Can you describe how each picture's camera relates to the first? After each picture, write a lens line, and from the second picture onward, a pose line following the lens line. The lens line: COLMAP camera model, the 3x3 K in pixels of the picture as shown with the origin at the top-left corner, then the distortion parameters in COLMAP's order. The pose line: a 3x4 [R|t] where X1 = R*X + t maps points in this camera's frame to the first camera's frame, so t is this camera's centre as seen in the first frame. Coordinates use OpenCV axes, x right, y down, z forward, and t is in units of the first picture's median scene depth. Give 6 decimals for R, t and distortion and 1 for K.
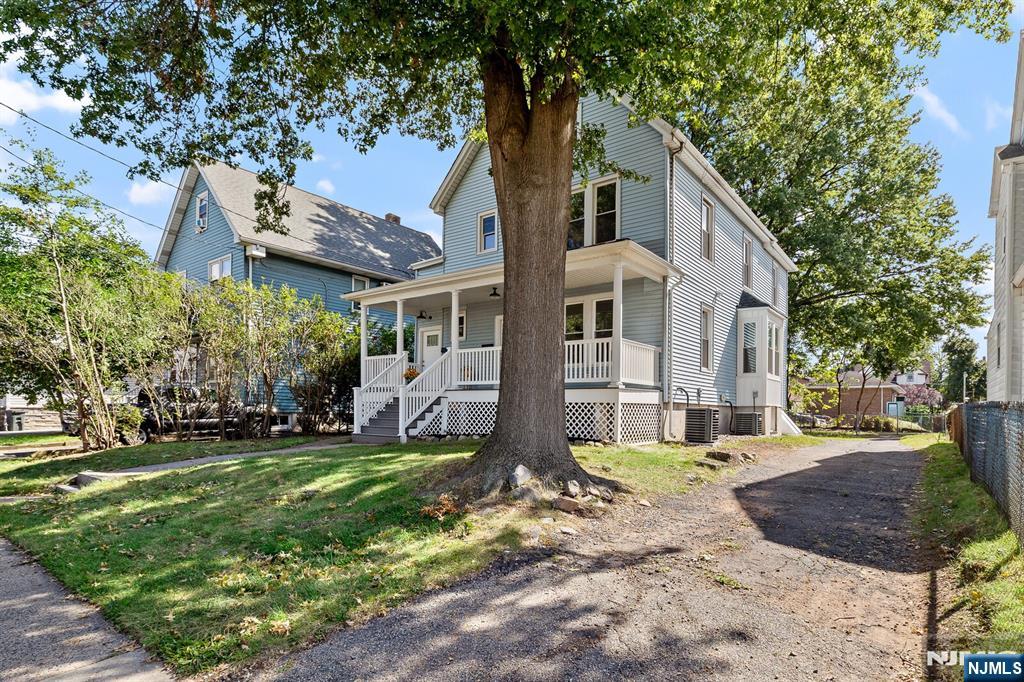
lens RADIAL K [[491.9, 0, 560.2], [0, 491.9, 410.6], [0, 0, 1]] dist [-0.001928, -0.000165]
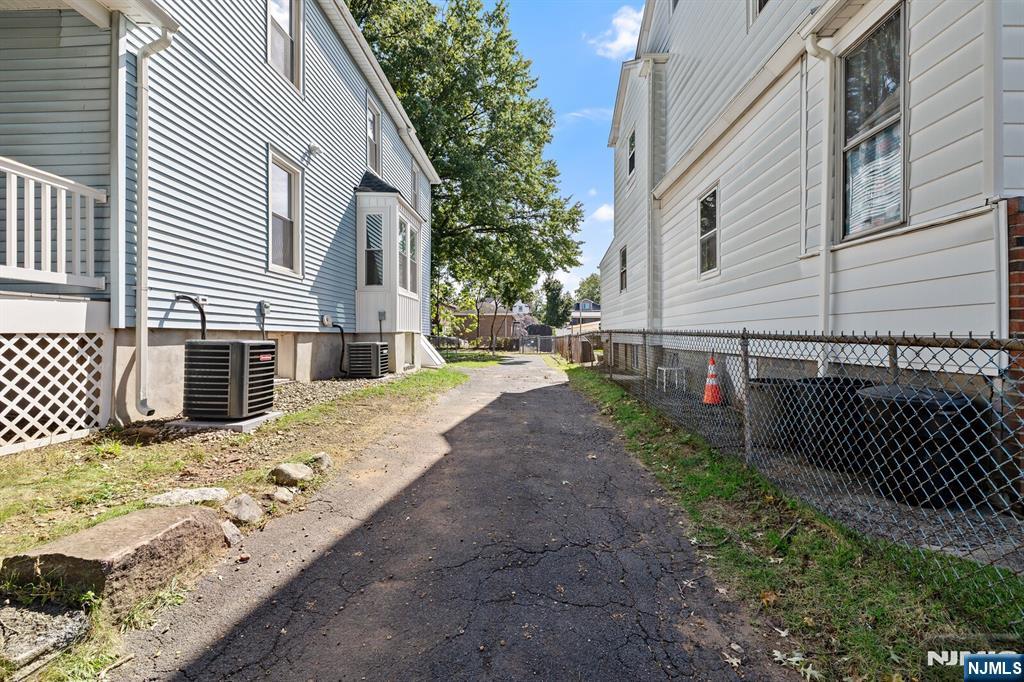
lens RADIAL K [[430.4, 0, 511.8], [0, 430.4, 335.8], [0, 0, 1]] dist [0.001651, 0.000131]
pose [[0.826418, -0.012393, 0.562920, 0.113052], [0.009311, 0.999922, 0.008344, -0.004226], [-0.562980, -0.001654, 0.826469, 0.214178]]
